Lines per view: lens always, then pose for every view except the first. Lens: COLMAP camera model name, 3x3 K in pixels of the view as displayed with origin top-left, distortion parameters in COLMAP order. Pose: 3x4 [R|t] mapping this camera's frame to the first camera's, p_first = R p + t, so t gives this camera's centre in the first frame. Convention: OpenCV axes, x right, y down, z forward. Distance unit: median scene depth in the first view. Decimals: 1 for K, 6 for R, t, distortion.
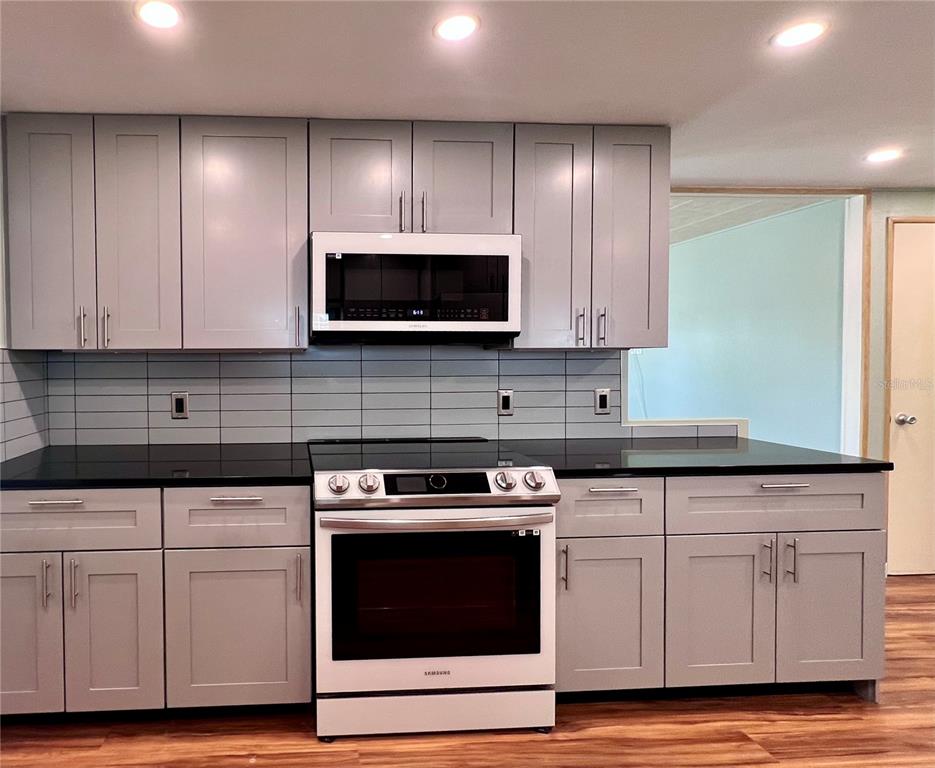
lens RADIAL K [[490.5, 0, 399.4], [0, 490.5, 366.0], [0, 0, 1]] dist [0.002589, -0.001628]
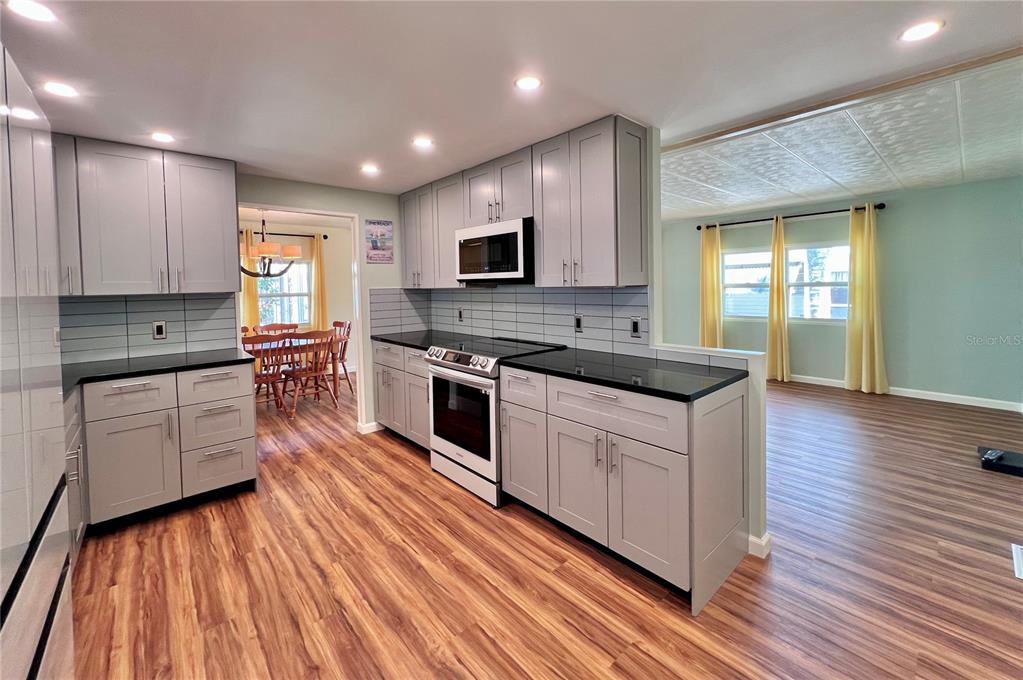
lens RADIAL K [[408.7, 0, 515.7], [0, 408.7, 295.4], [0, 0, 1]] dist [-0.002801, 0.000486]
pose [[0.640501, 0.011752, -0.767867, 1.239560], [-0.002527, 0.999910, 0.013196, -0.027971], [0.767953, -0.006512, 0.640473, 0.112436]]
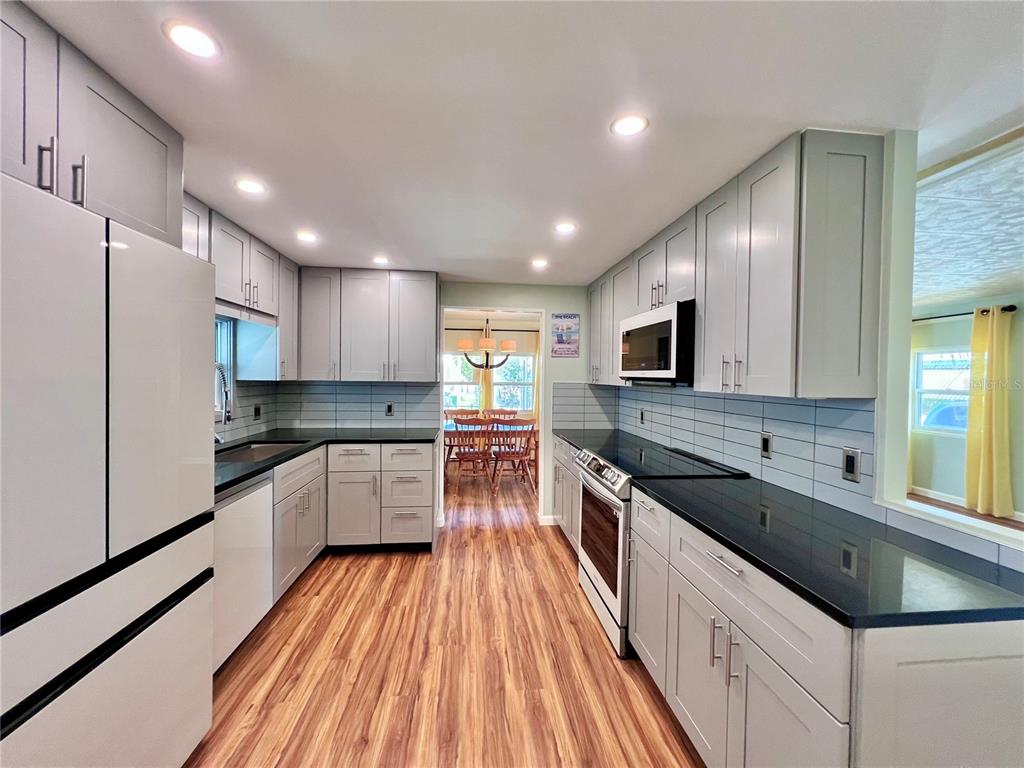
lens RADIAL K [[409.3, 0, 515.0], [0, 409.3, 383.5], [0, 0, 1]] dist [-0.002217, -0.000437]
pose [[0.069420, 0.023166, -0.997318, 1.240018], [-0.039056, 0.999027, 0.020487, -0.059690], [0.996823, 0.037529, 0.070257, 0.498608]]
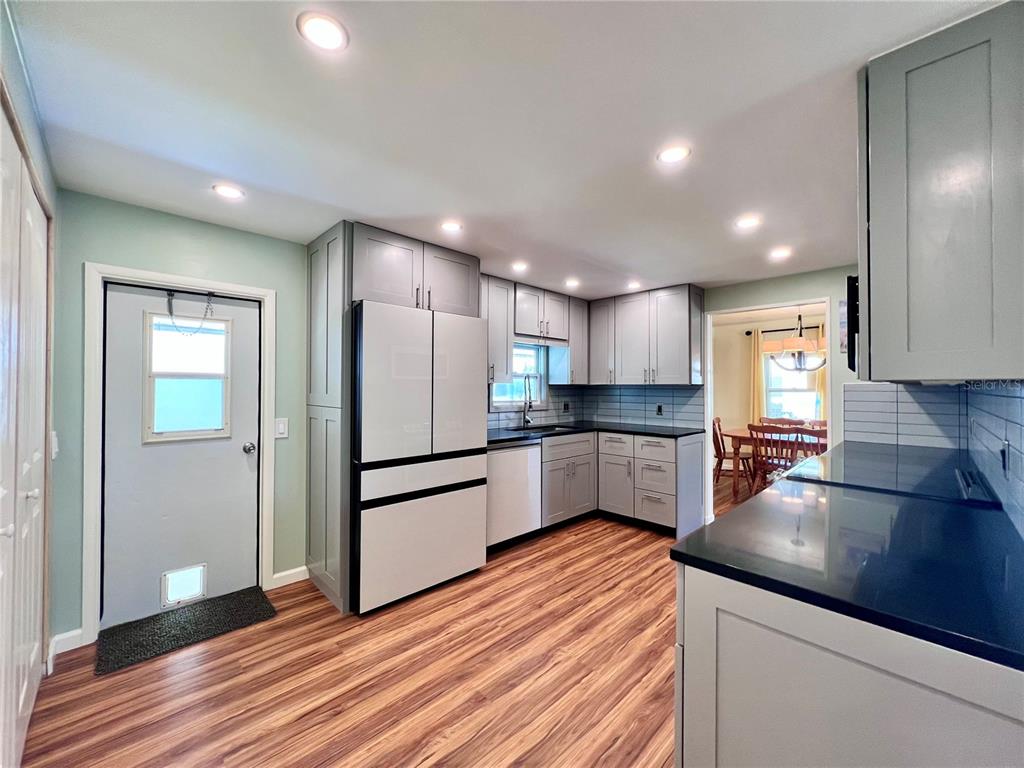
lens RADIAL K [[409.3, 0, 513.5], [0, 409.3, 382.8], [0, 0, 1]] dist [-0.002217, -0.000437]
pose [[-0.742689, -0.002762, -0.669631, 1.341414], [-0.014844, 0.999814, 0.012340, -0.035891], [0.669472, 0.019104, -0.742592, 1.132222]]
